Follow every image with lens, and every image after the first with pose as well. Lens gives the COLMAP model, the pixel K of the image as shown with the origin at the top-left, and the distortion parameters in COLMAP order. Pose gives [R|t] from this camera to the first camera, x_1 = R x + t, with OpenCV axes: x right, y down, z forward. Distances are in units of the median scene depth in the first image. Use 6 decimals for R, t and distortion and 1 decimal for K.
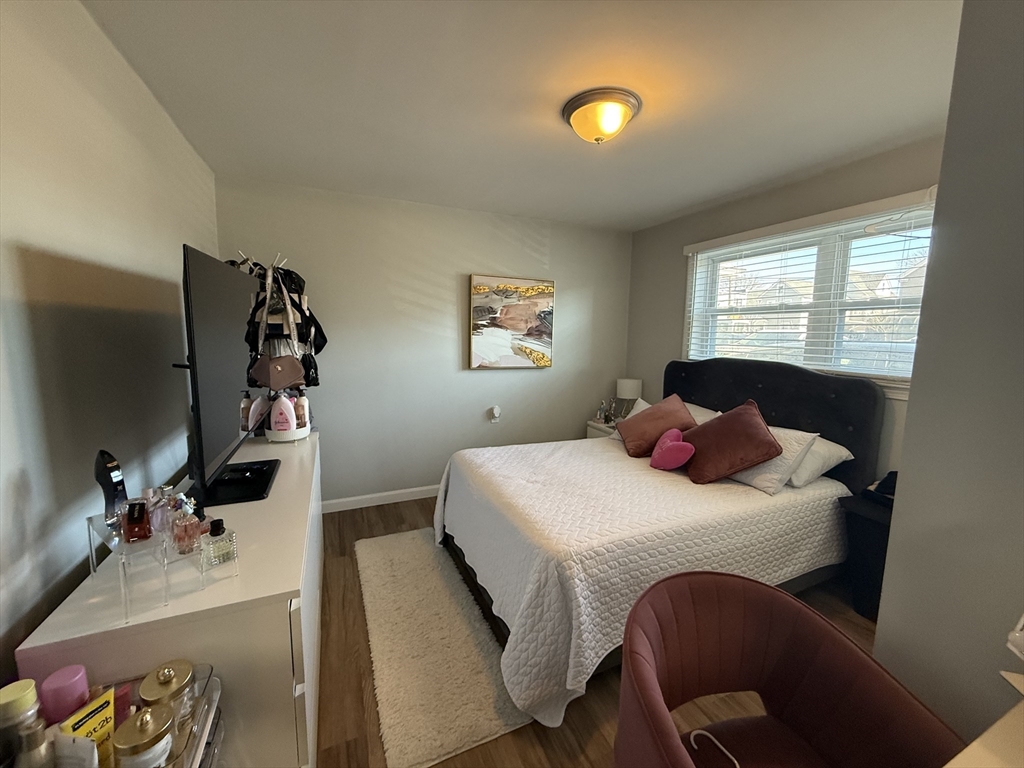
lens RADIAL K [[407.4, 0, 507.9], [0, 407.4, 383.0], [0, 0, 1]] dist [-0.000308, 0.000248]
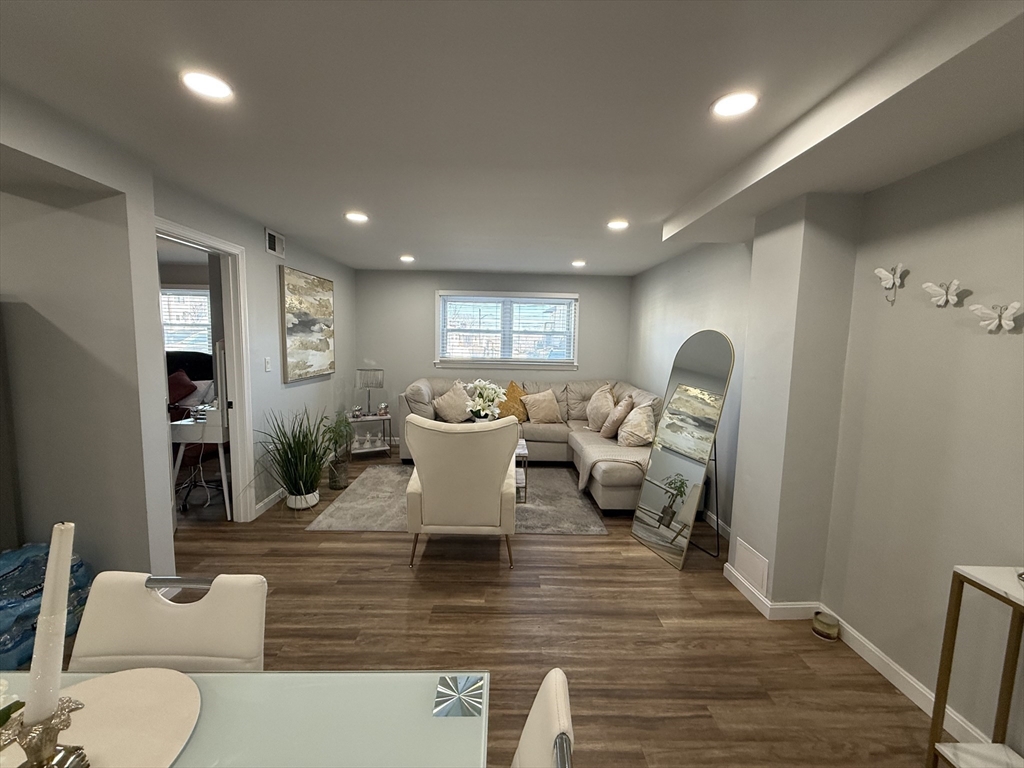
lens RADIAL K [[407.4, 0, 510.0], [0, 407.4, 382.0], [0, 0, 1]] dist [-0.000308, 0.000248]
pose [[0.379395, -0.093399, 0.920509, -0.529525], [0.097084, 0.993418, 0.060783, 0.108229], [-0.920127, 0.066306, 0.385966, -1.033909]]
